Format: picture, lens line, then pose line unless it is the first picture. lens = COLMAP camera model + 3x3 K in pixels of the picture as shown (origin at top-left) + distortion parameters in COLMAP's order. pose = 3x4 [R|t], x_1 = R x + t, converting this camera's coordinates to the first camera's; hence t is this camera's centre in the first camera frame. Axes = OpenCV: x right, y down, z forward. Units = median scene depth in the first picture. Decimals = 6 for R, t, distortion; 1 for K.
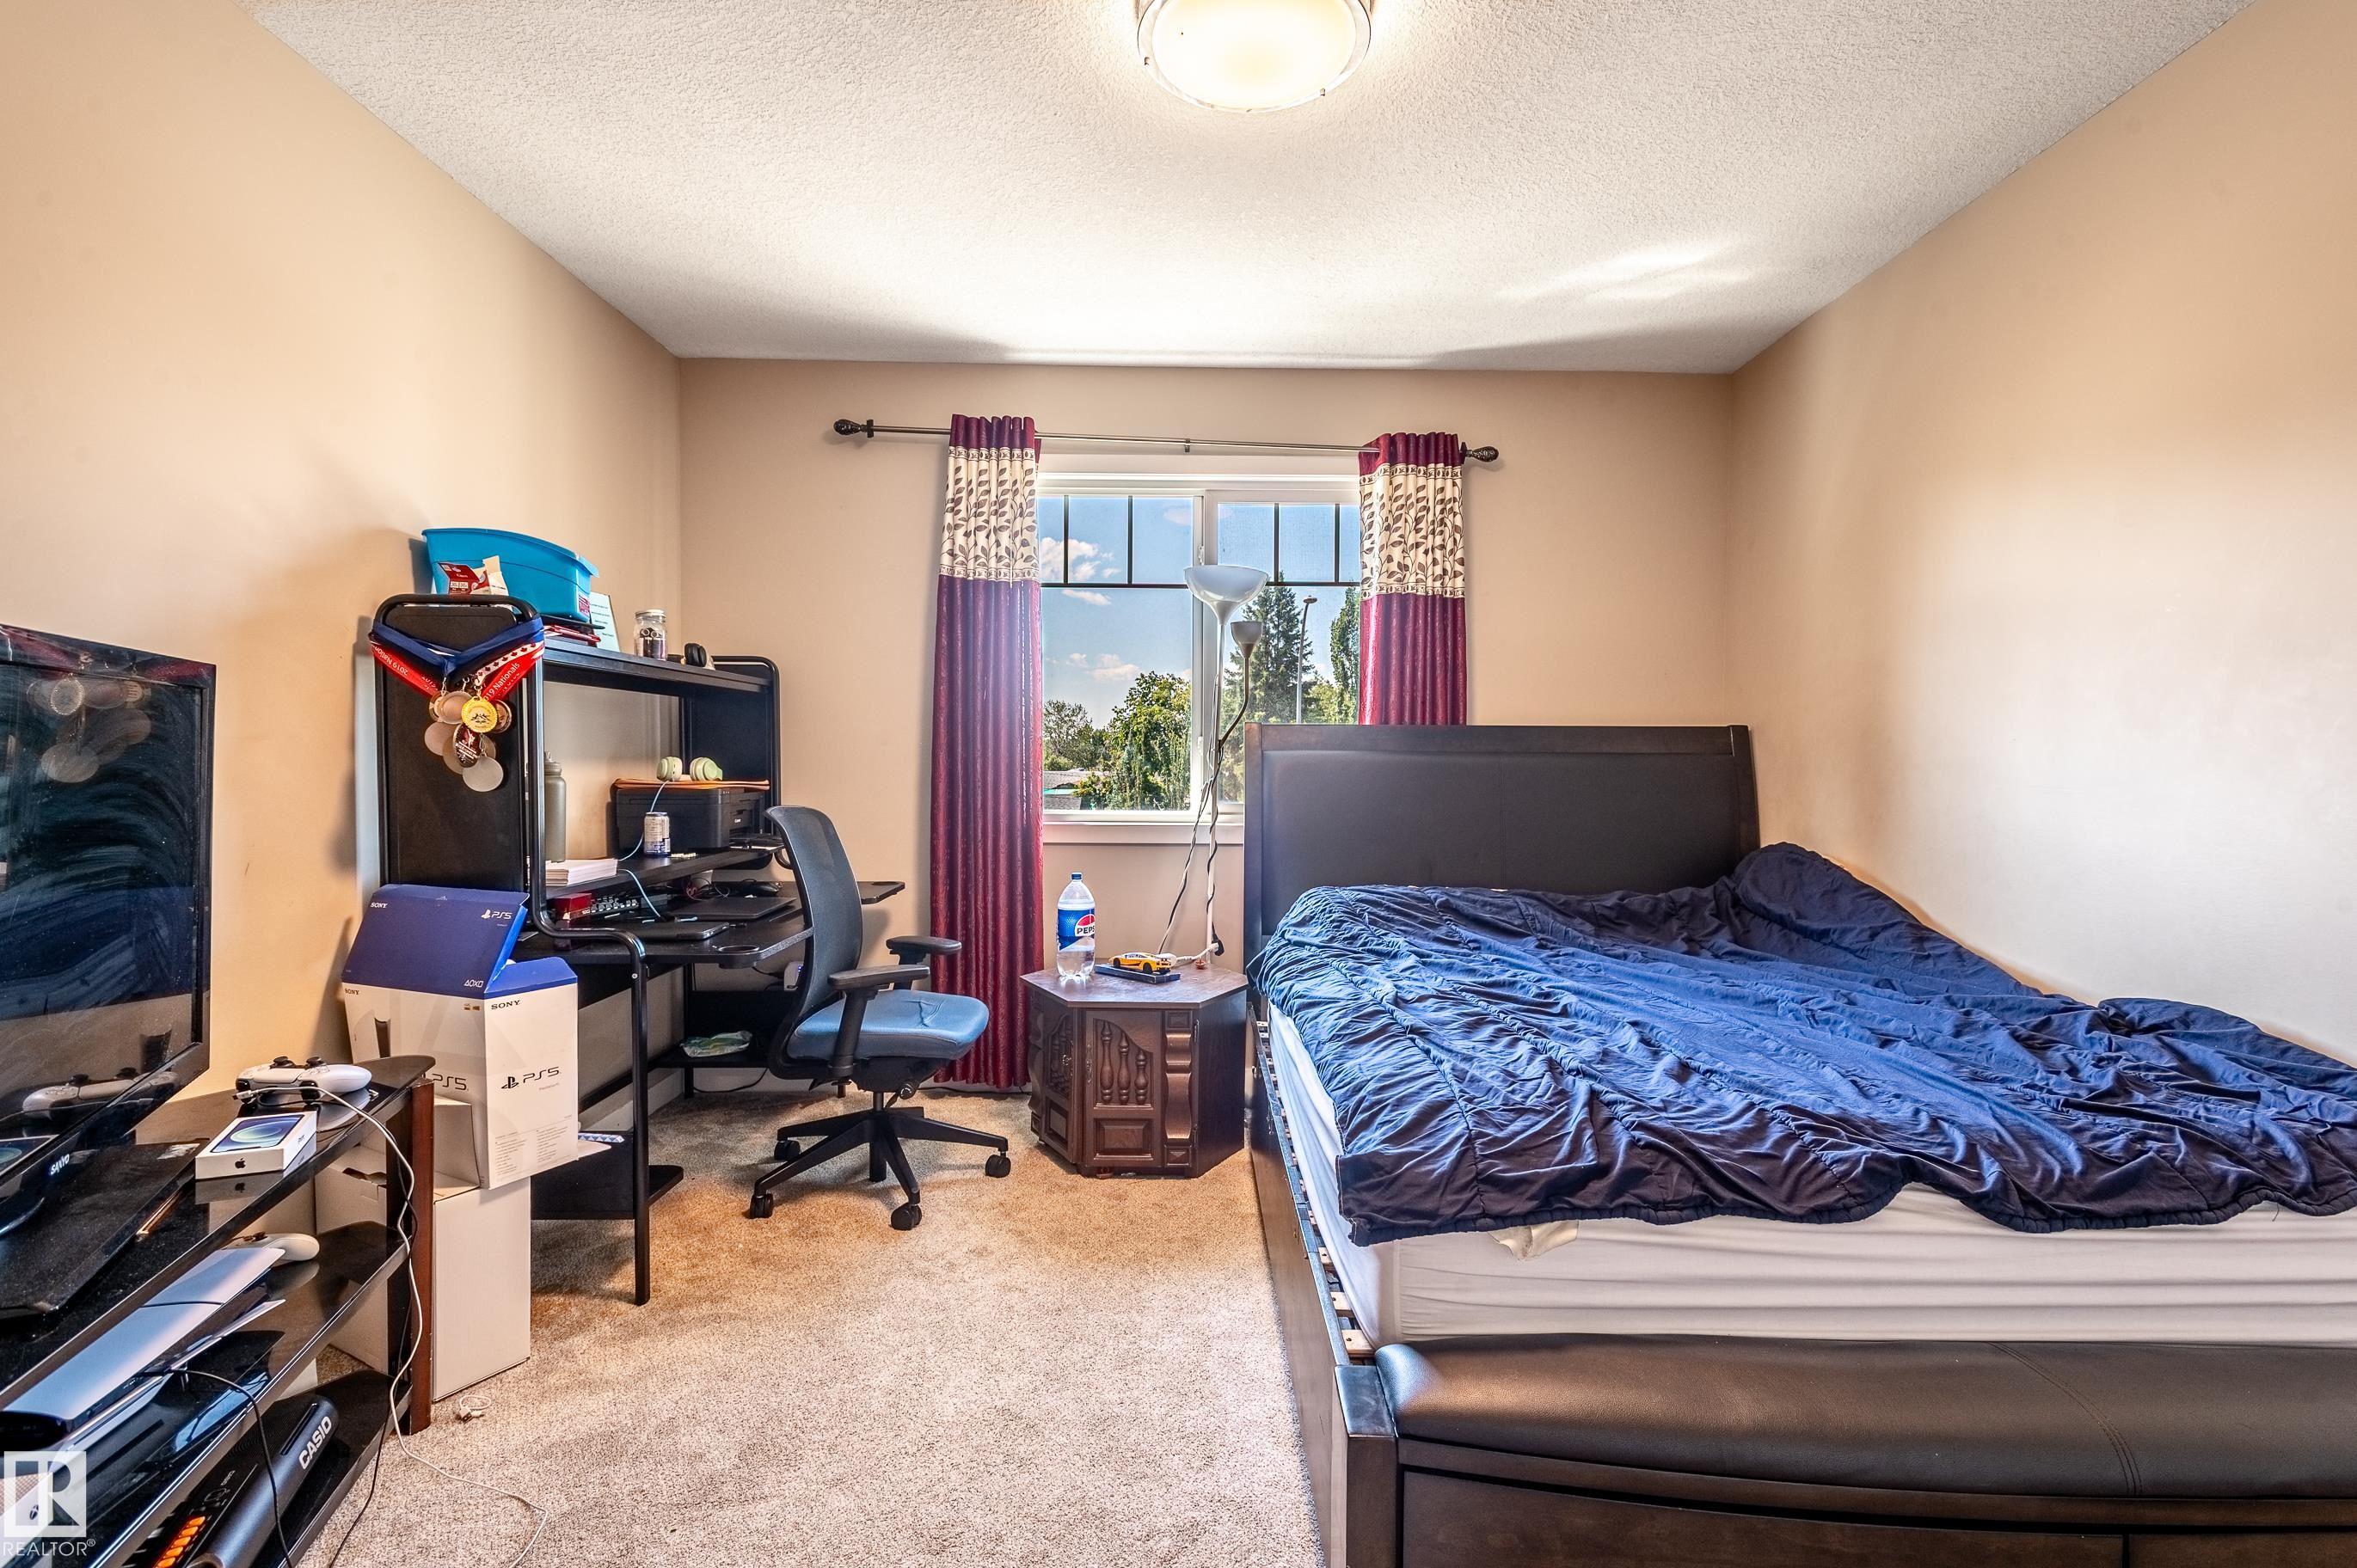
lens RADIAL K [[1118.7, 0, 1183.1], [0, 1118.7, 781.4], [0, 0, 1]] dist [0.011608, -0.001606]
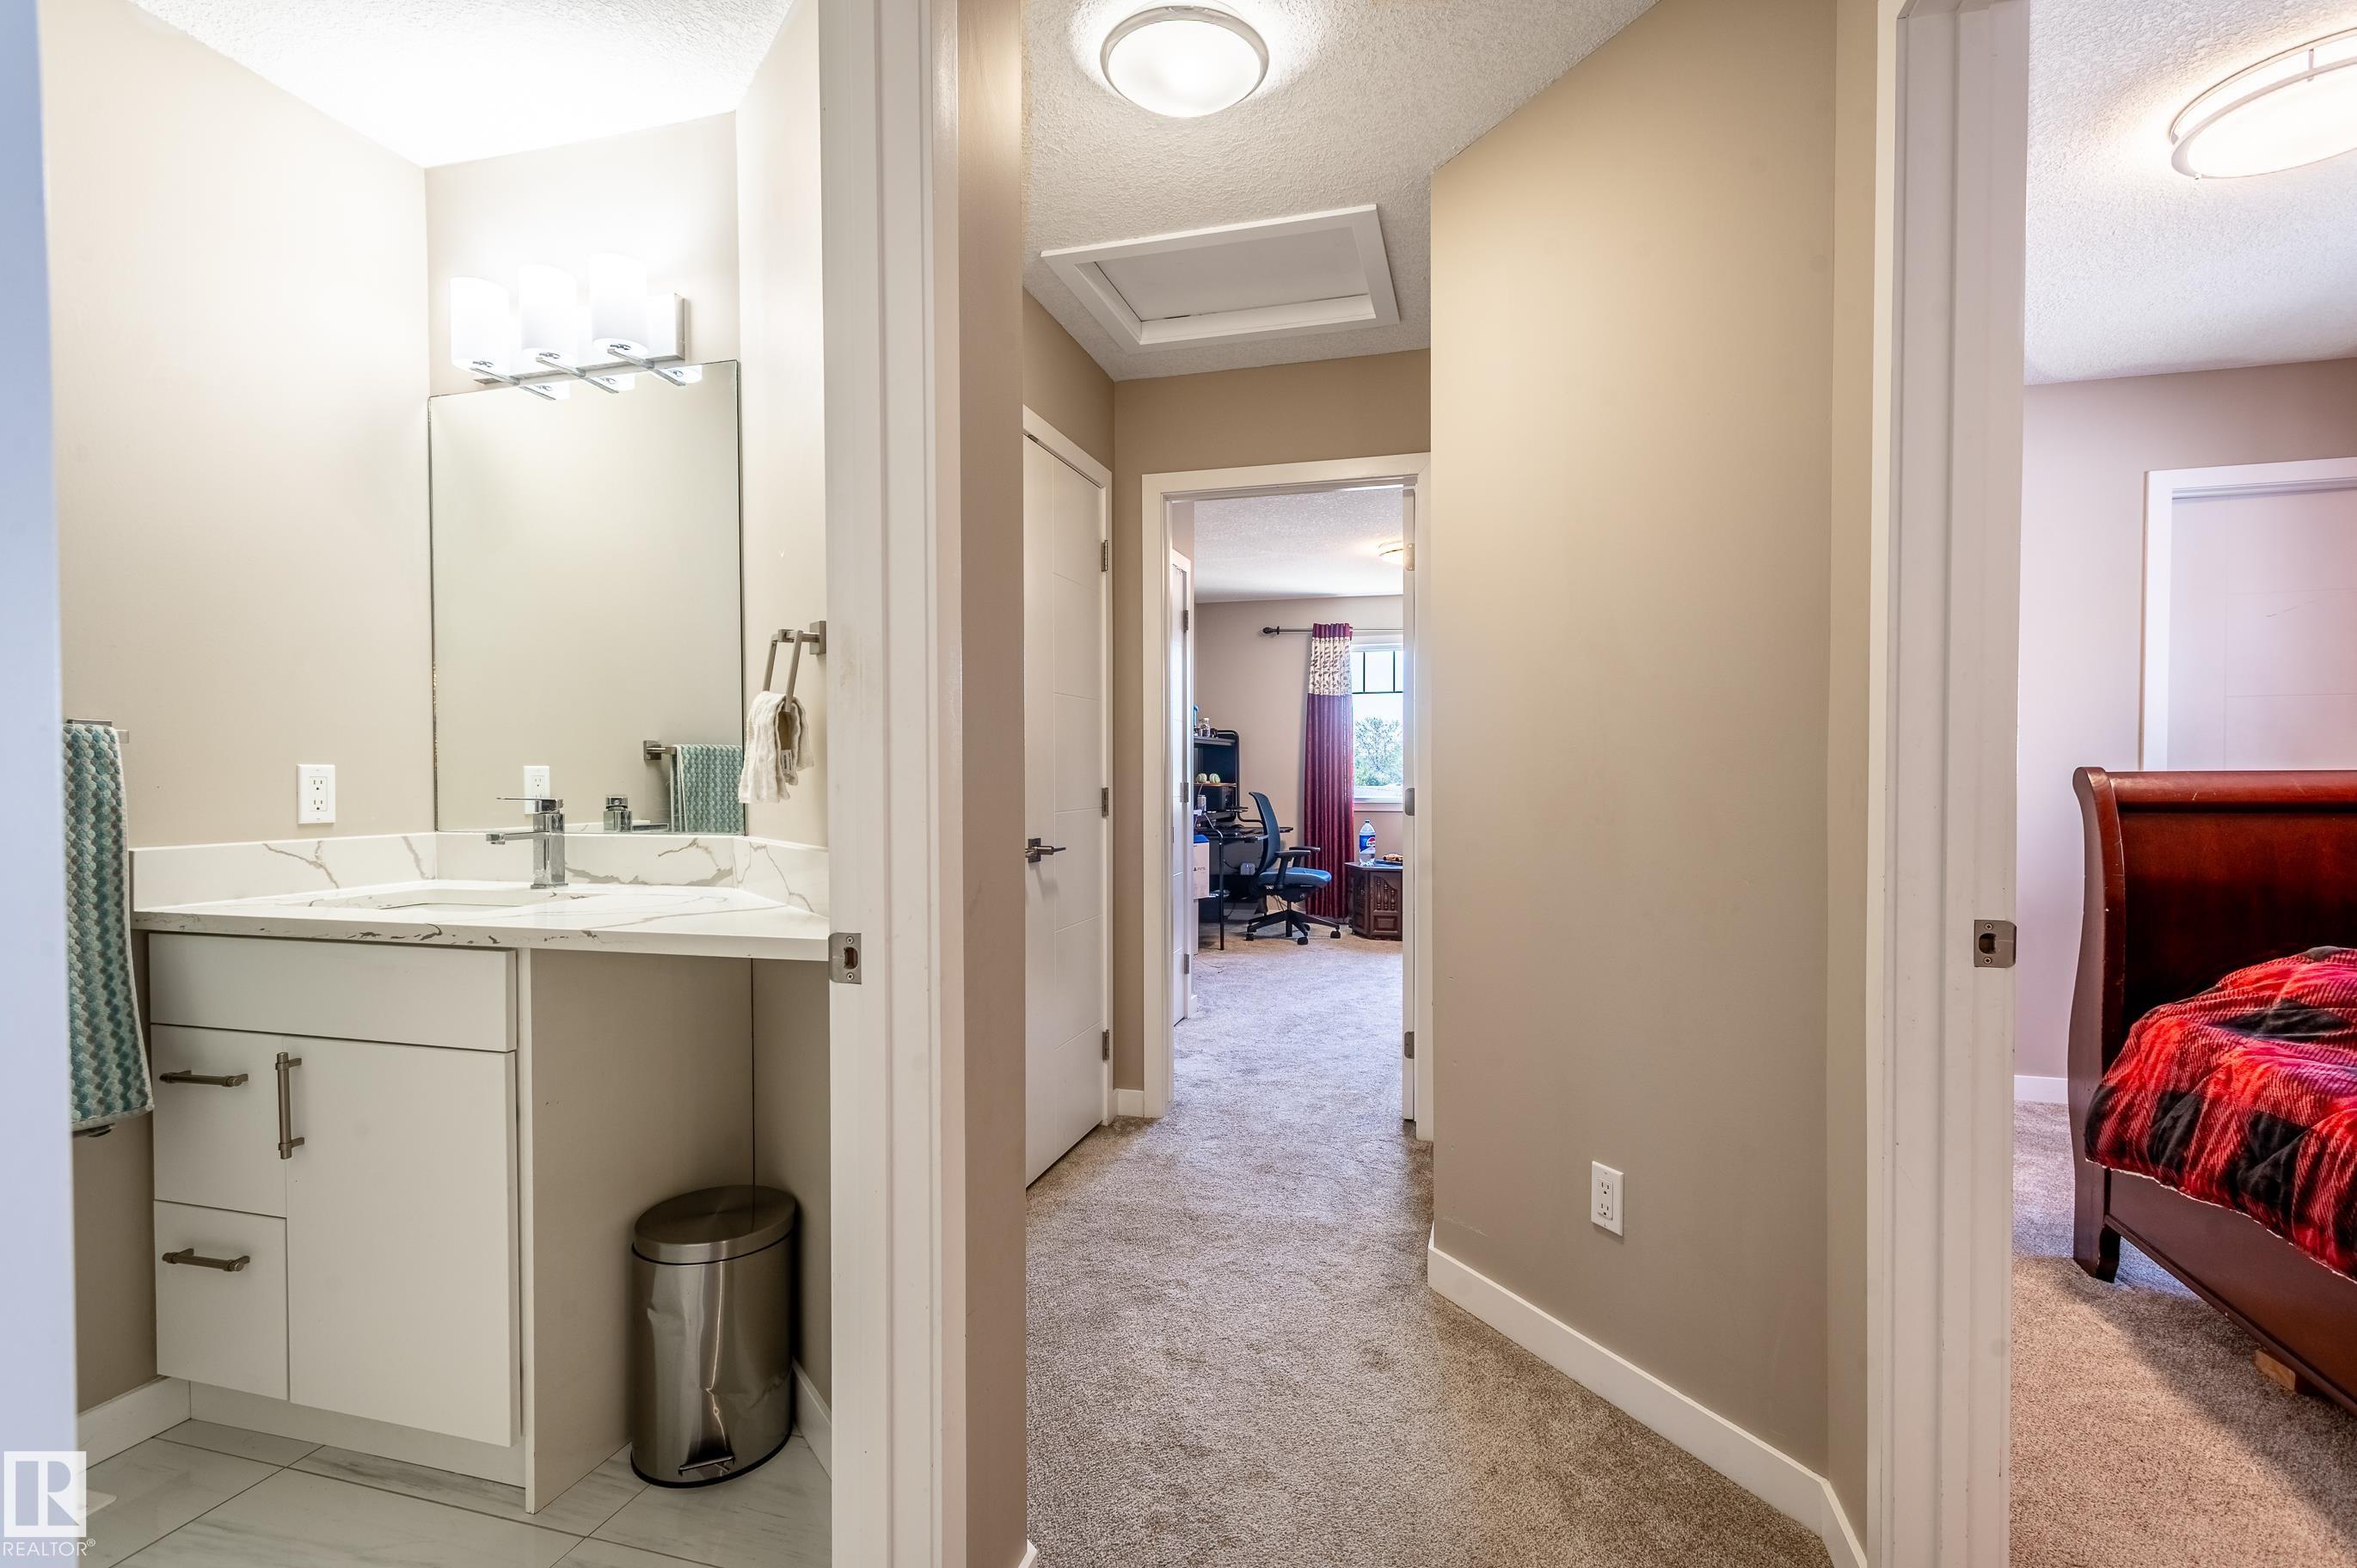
lens RADIAL K [[1118.7, 0, 1172.5], [0, 1118.7, 790.6], [0, 0, 1]] dist [0.011608, -0.001606]
pose [[0.957981, -0.003899, -0.286806, 0.182429], [0.002166, 0.999977, -0.006359, 0.031122], [0.286825, 0.005471, 0.957967, -1.341826]]
